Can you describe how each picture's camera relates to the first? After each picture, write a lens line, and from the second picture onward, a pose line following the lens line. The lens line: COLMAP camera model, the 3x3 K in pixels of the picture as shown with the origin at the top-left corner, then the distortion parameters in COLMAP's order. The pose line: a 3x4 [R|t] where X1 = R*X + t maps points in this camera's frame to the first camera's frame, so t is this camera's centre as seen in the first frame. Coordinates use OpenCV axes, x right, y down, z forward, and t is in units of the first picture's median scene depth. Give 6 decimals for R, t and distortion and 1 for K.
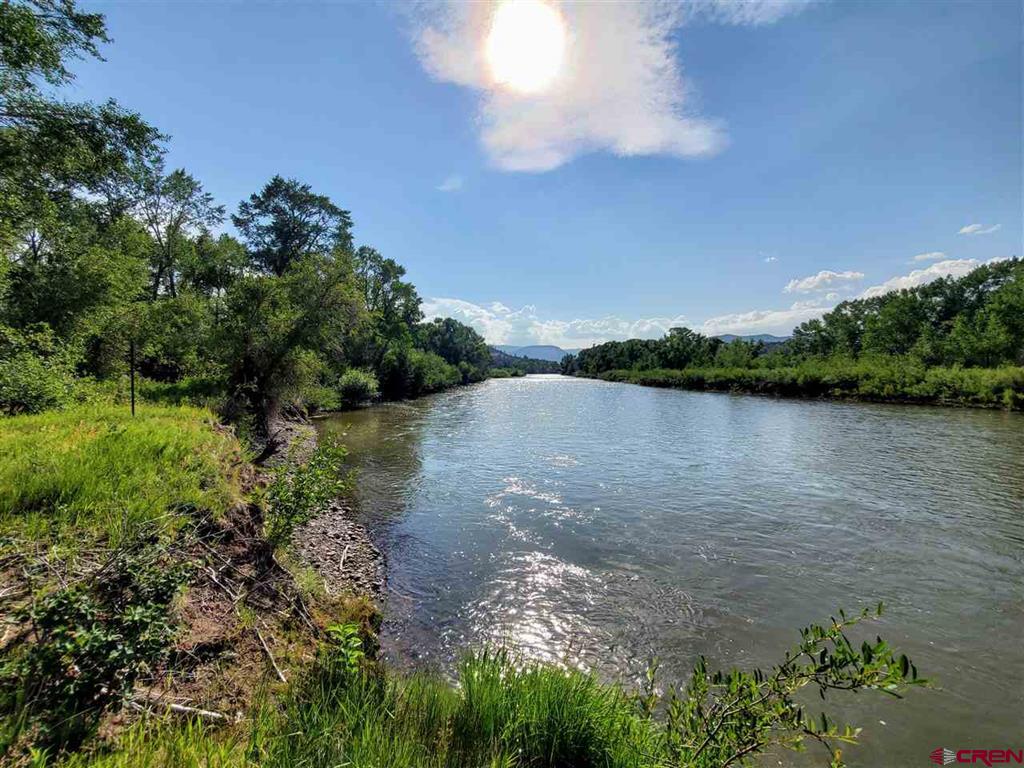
lens RADIAL K [[407.7, 0, 507.6], [0, 407.7, 384.6], [0, 0, 1]] dist [-0.001723, 0.000046]
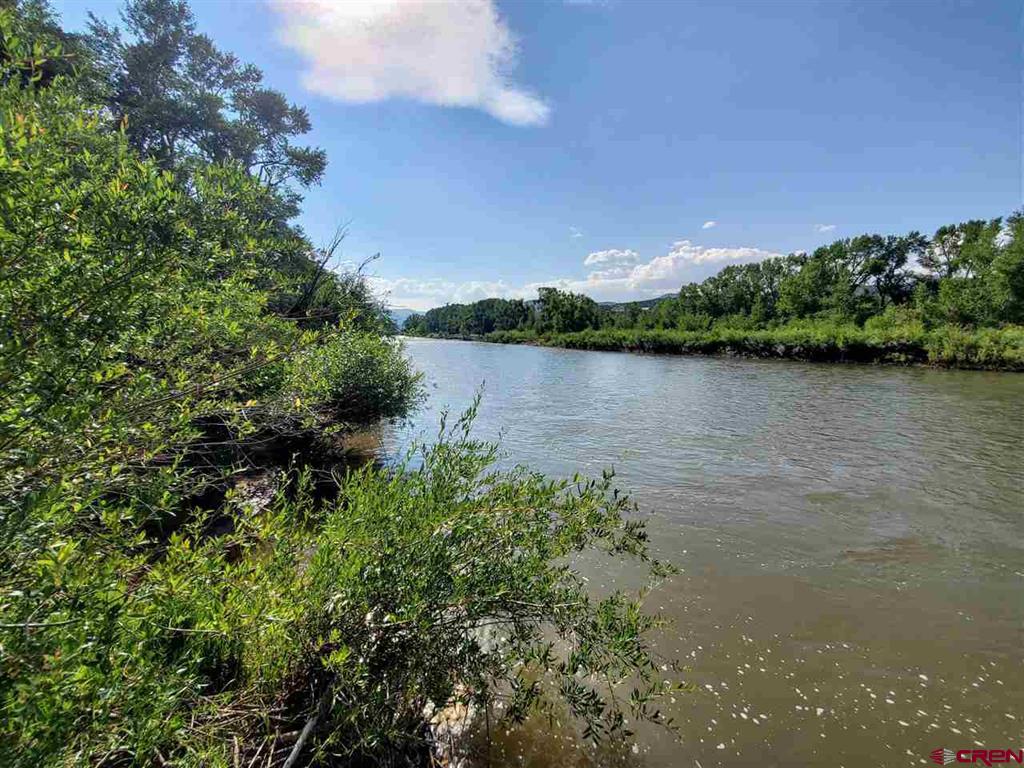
lens RADIAL K [[407.7, 0, 511.4], [0, 407.7, 384.7], [0, 0, 1]] dist [-0.001723, 0.000046]
pose [[0.913457, -0.054389, 0.403284, -0.108632], [0.015733, 0.995007, 0.098556, -0.007093], [-0.406631, -0.083682, 0.909752, 0.178427]]
